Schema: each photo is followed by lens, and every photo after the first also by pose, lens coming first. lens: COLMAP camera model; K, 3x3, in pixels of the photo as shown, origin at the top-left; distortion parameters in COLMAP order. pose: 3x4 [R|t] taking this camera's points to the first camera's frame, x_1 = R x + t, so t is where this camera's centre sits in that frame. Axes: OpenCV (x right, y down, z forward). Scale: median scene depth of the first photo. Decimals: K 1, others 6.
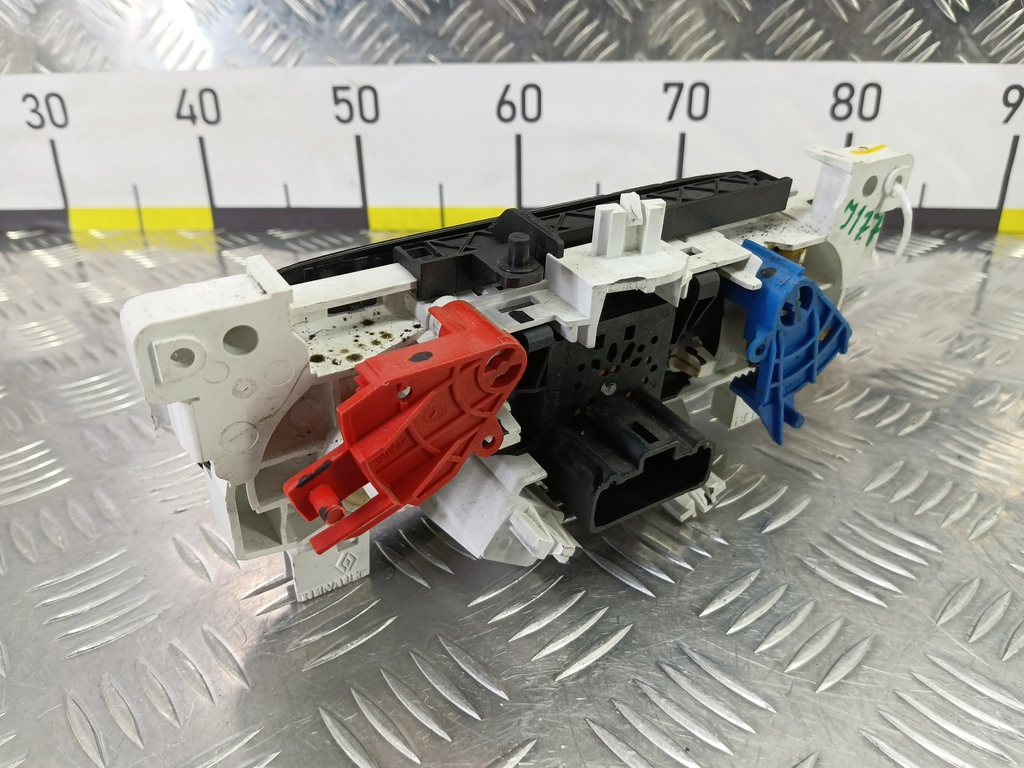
lens RADIAL K [[844.7, 0, 528.0], [0, 844.7, 384.2], [0, 0, 1]] dist [0.031552, -0.132889]
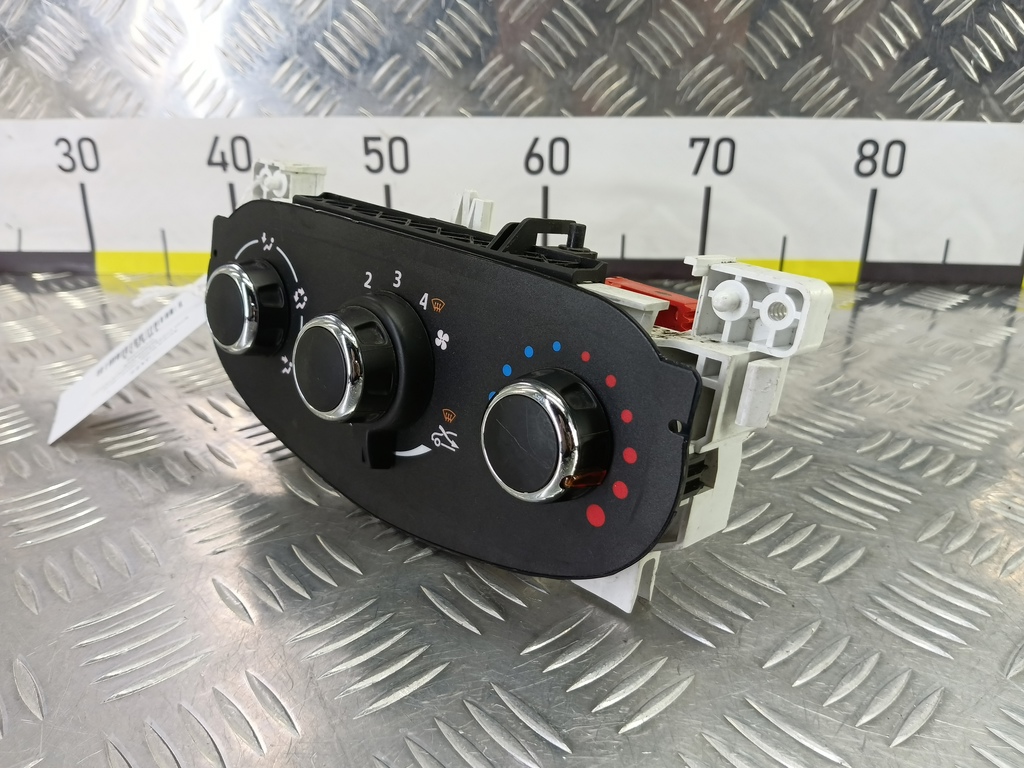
lens RADIAL K [[844.7, 0, 528.0], [0, 844.7, 384.2], [0, 0, 1]] dist [0.031552, -0.132889]
pose [[0.999900, 0.014076, -0.001647, -0.052063], [-0.014155, 0.997683, -0.066549, 0.015797], [0.000706, 0.066565, 0.997782, 0.014817]]
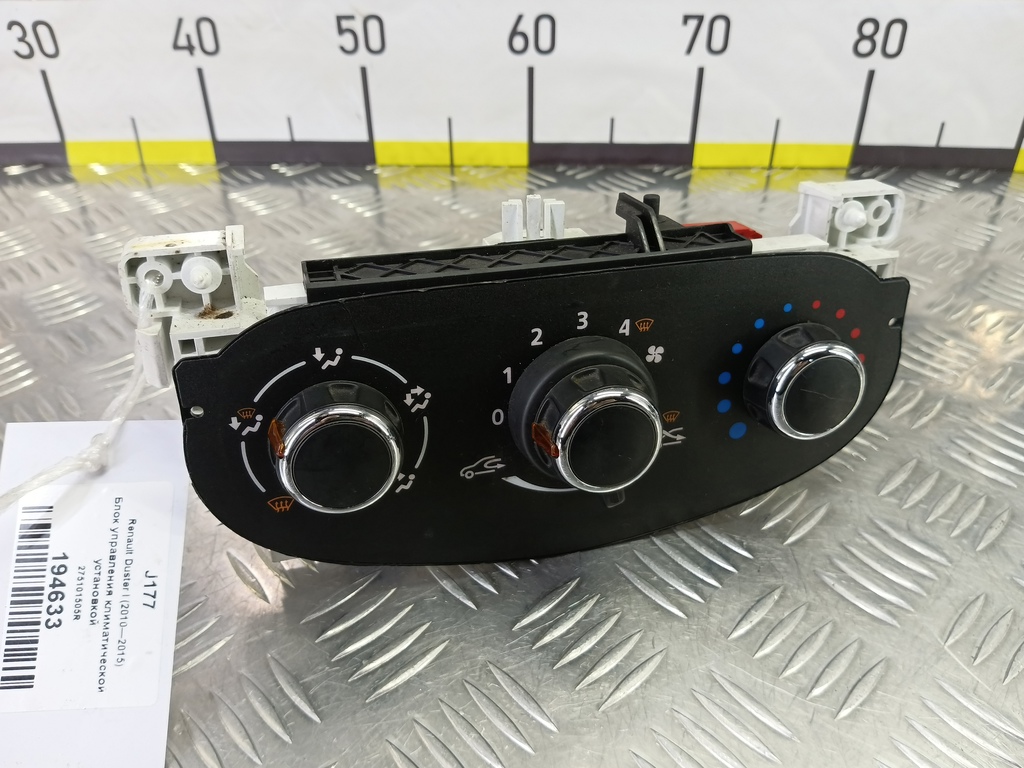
lens RADIAL K [[844.7, 0, 528.0], [0, 844.7, 384.2], [0, 0, 1]] dist [0.031552, -0.132889]
pose [[0.999875, 0.001688, 0.015703, -0.054760], [-0.004082, 0.988107, 0.153715, -0.164820], [-0.015257, -0.153760, 0.987990, -0.010999]]
